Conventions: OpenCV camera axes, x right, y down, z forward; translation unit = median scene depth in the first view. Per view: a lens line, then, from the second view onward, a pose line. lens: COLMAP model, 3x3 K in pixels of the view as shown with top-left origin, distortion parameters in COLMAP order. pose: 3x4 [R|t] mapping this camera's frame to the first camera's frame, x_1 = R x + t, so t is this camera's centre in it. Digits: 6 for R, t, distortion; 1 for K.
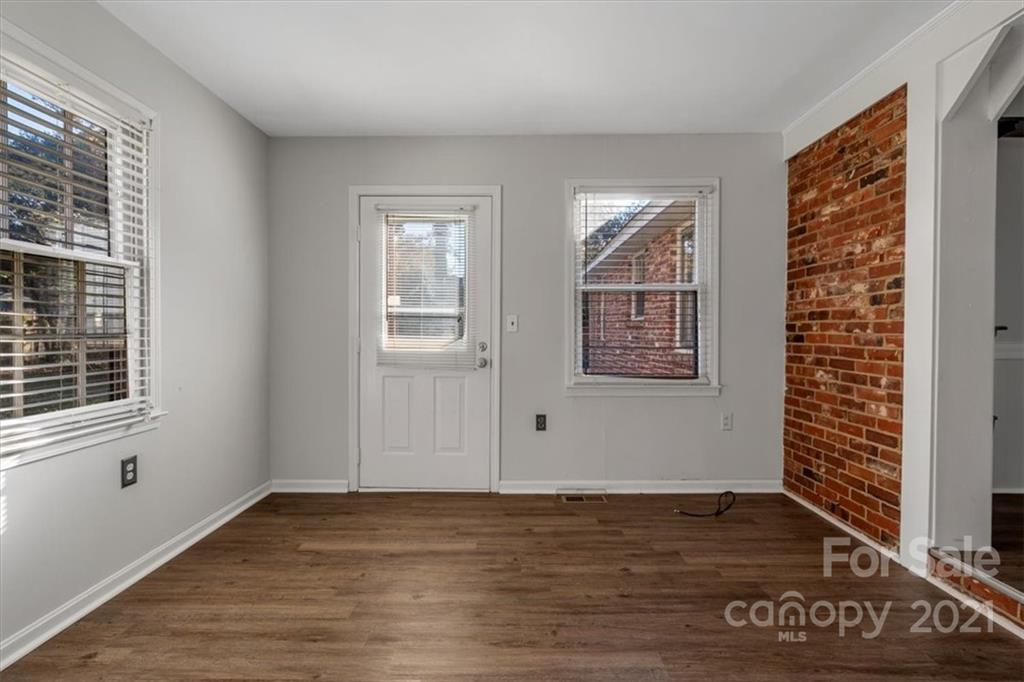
lens RADIAL K [[470.3, 0, 511.3], [0, 470.3, 336.3], [0, 0, 1]] dist [0.001789, 0.001254]
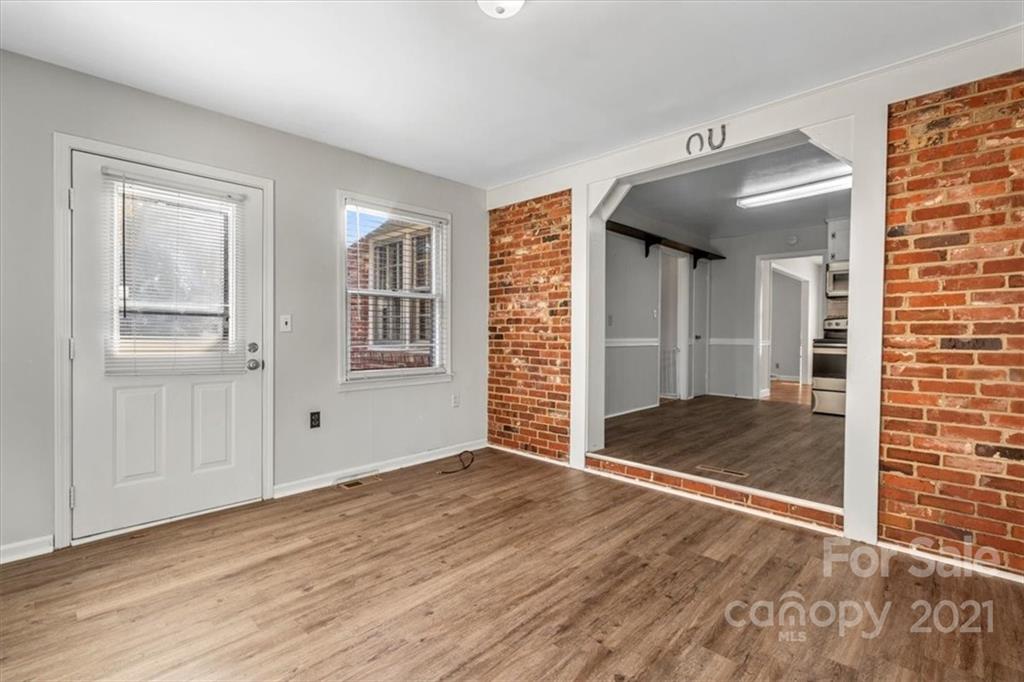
lens RADIAL K [[470.3, 0, 511.3], [0, 470.3, 336.3], [0, 0, 1]] dist [0.001789, 0.001254]
pose [[0.691087, -0.004781, 0.722756, -0.441849], [0.005002, 0.999986, 0.001832, 0.000763], [-0.722755, 0.002349, 0.691101, -0.024705]]
